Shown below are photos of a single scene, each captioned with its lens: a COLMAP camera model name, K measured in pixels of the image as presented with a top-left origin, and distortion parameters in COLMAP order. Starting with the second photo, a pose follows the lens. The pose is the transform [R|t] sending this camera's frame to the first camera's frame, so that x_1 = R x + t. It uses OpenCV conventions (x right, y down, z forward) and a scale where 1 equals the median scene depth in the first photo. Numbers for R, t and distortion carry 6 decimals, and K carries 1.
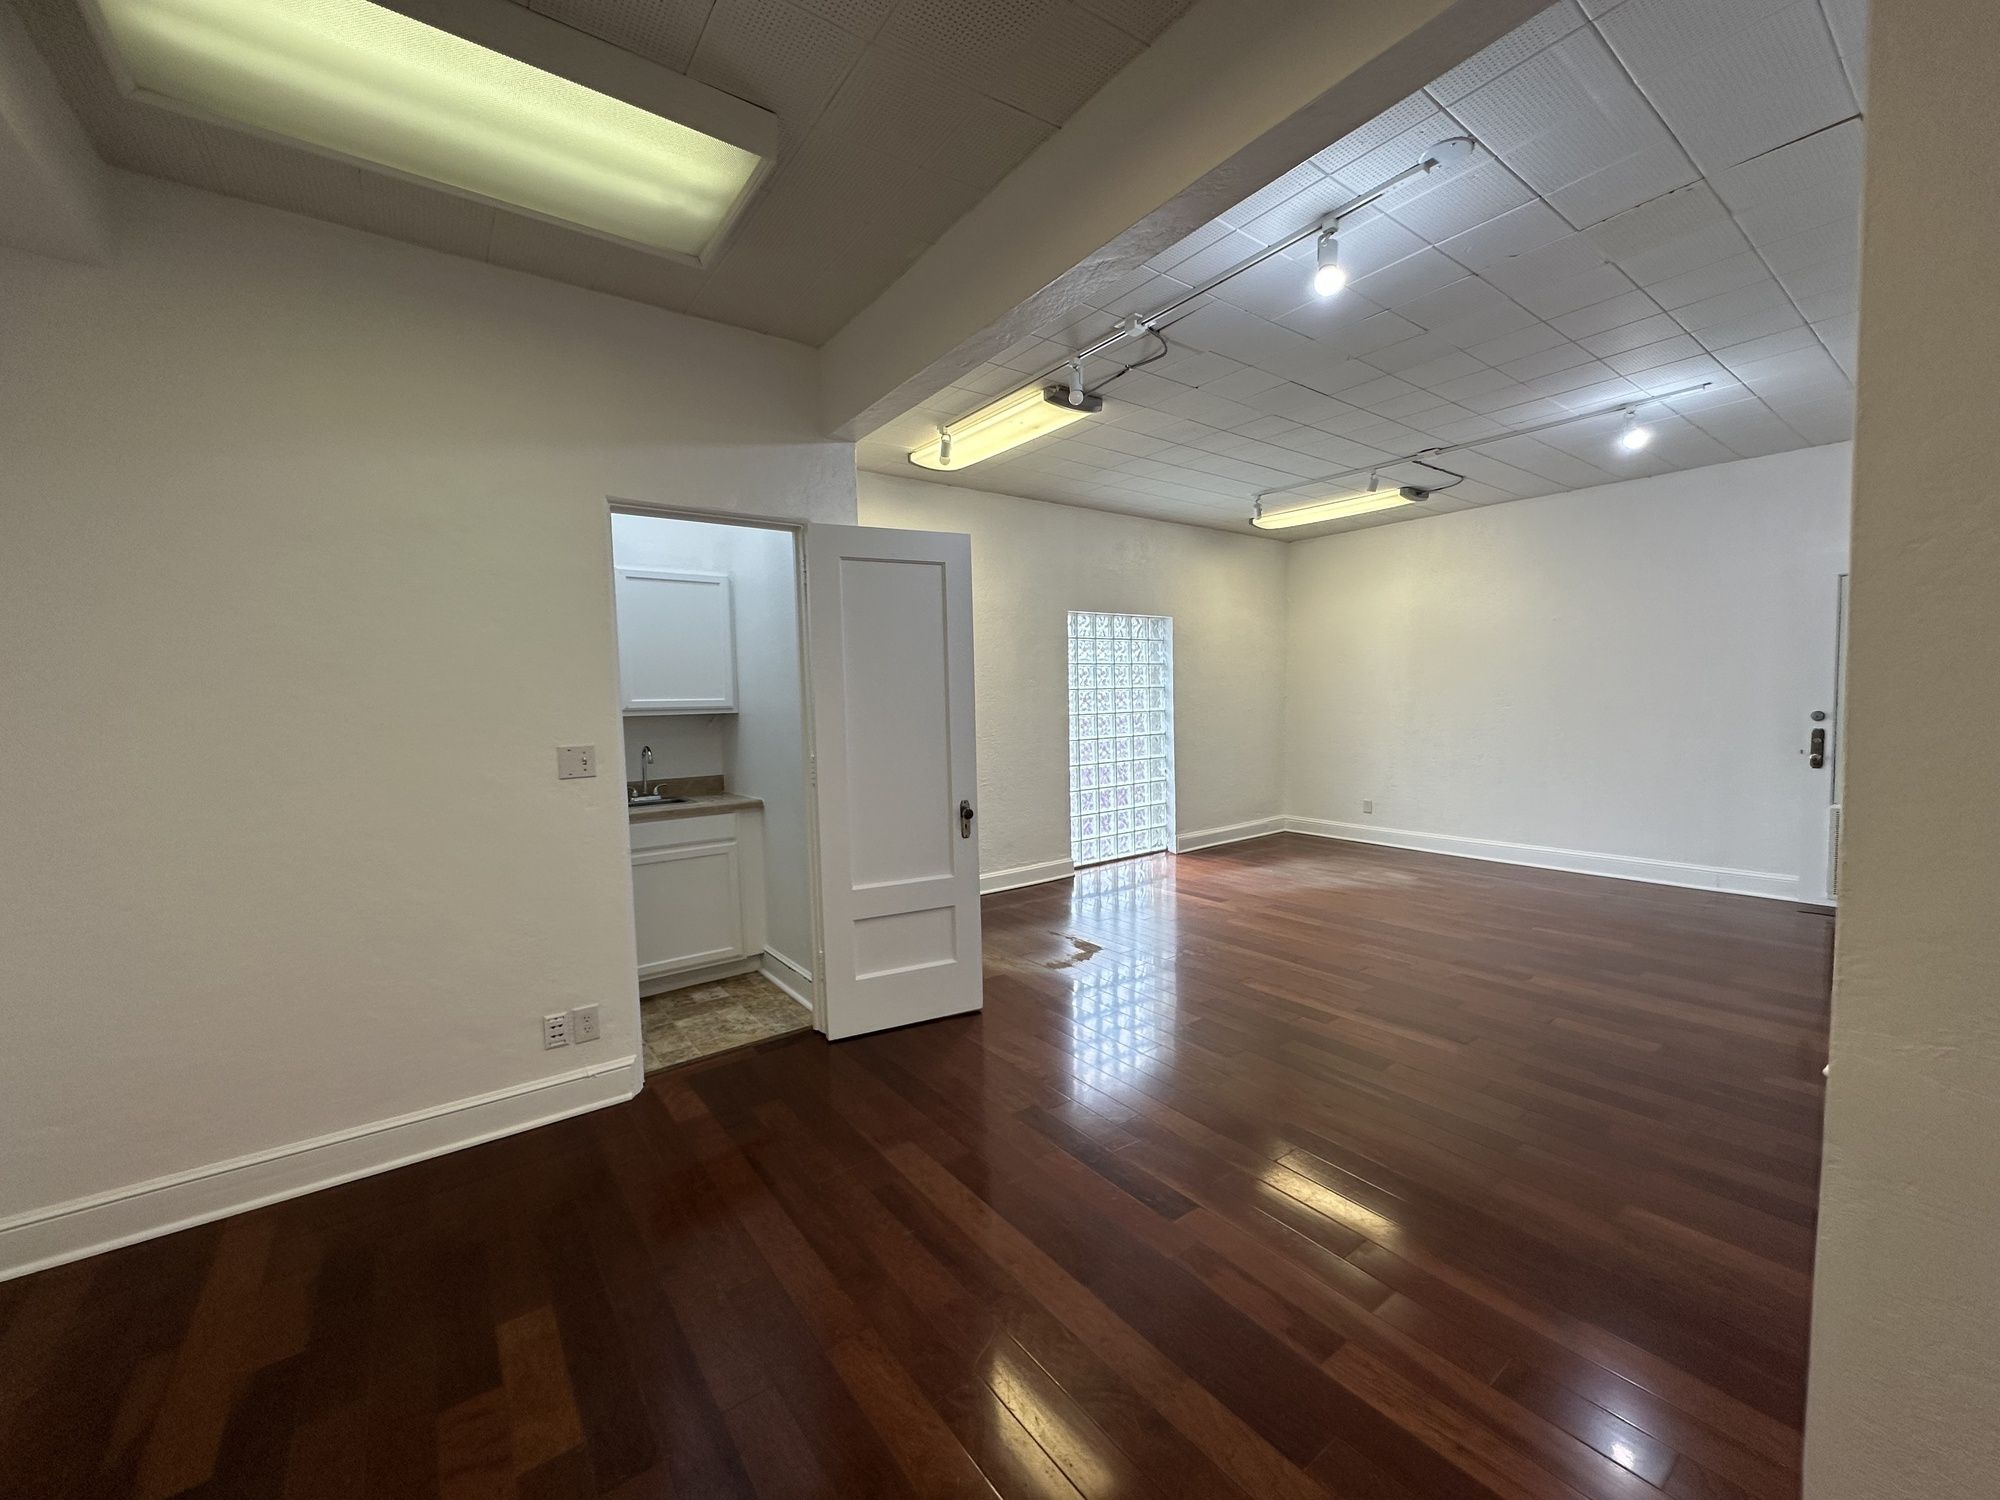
lens RADIAL K [[795.2, 0, 1001.7], [0, 795.2, 740.4], [0, 0, 1]] dist [-0.006264, 0.001894]
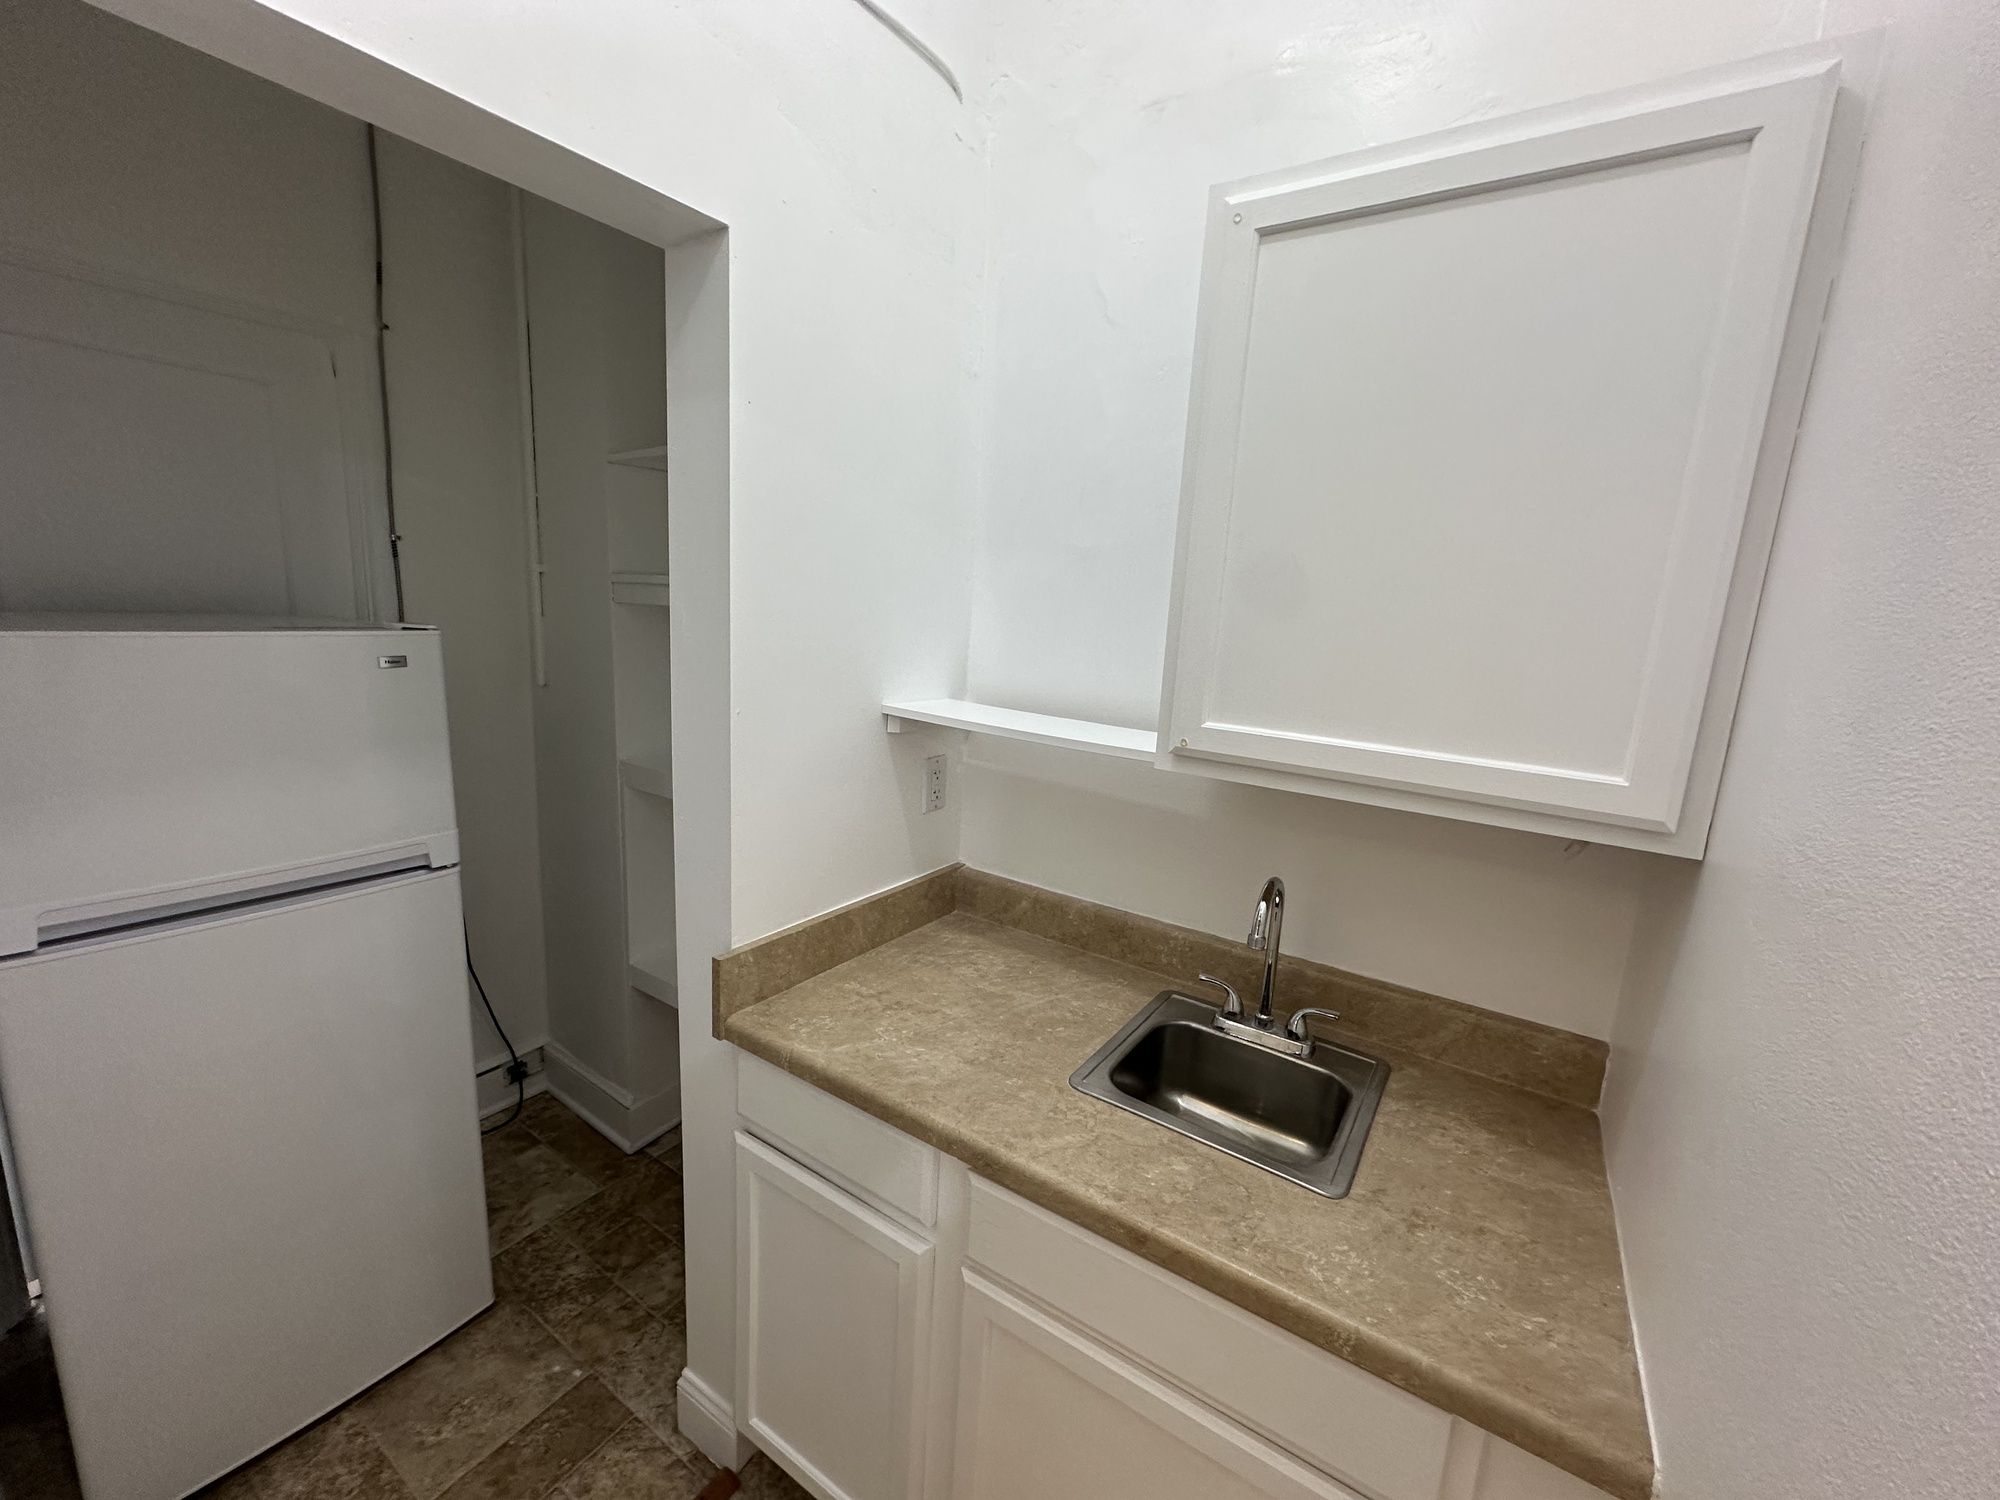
lens RADIAL K [[795.2, 0, 1003.2], [0, 795.2, 744.5], [0, 0, 1]] dist [-0.006264, 0.001894]
pose [[0.335344, 0.212721, -0.917766, -0.263973], [-0.120997, 0.975832, 0.181969, -0.093749], [0.934294, 0.050024, 0.352978, 0.933952]]
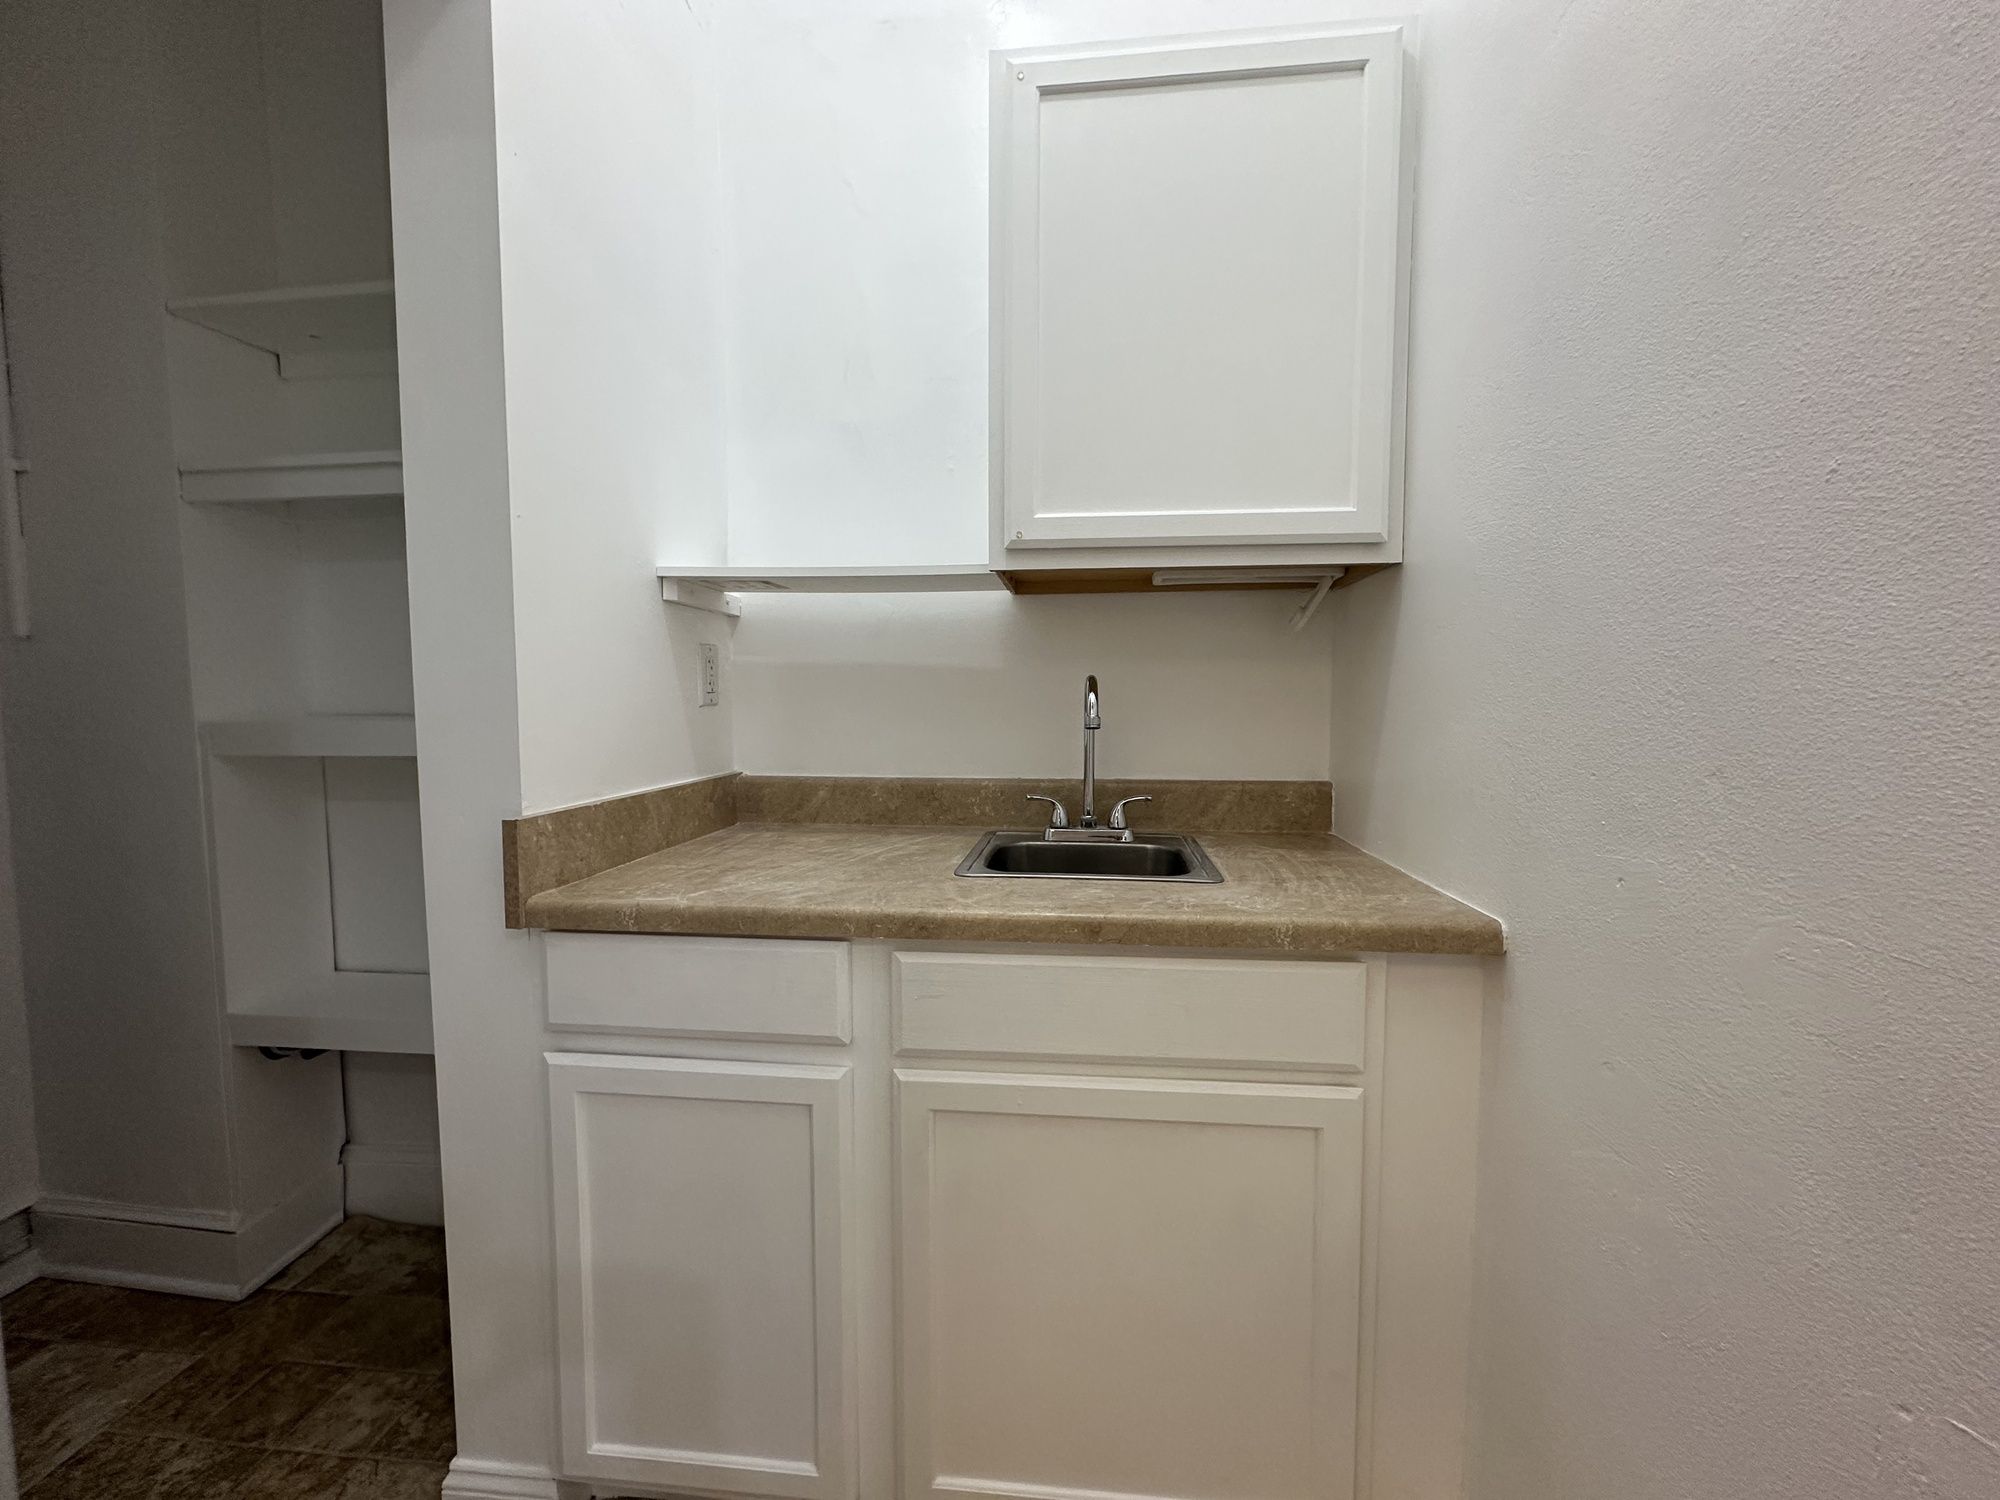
lens RADIAL K [[795.2, 0, 1000.4], [0, 795.2, 745.8], [0, 0, 1]] dist [-0.006264, 0.001894]
pose [[0.732311, 0.069453, -0.677419, -0.295734], [-0.058288, 0.997527, 0.039262, 0.029797], [0.678471, 0.010733, 0.734548, 0.856934]]
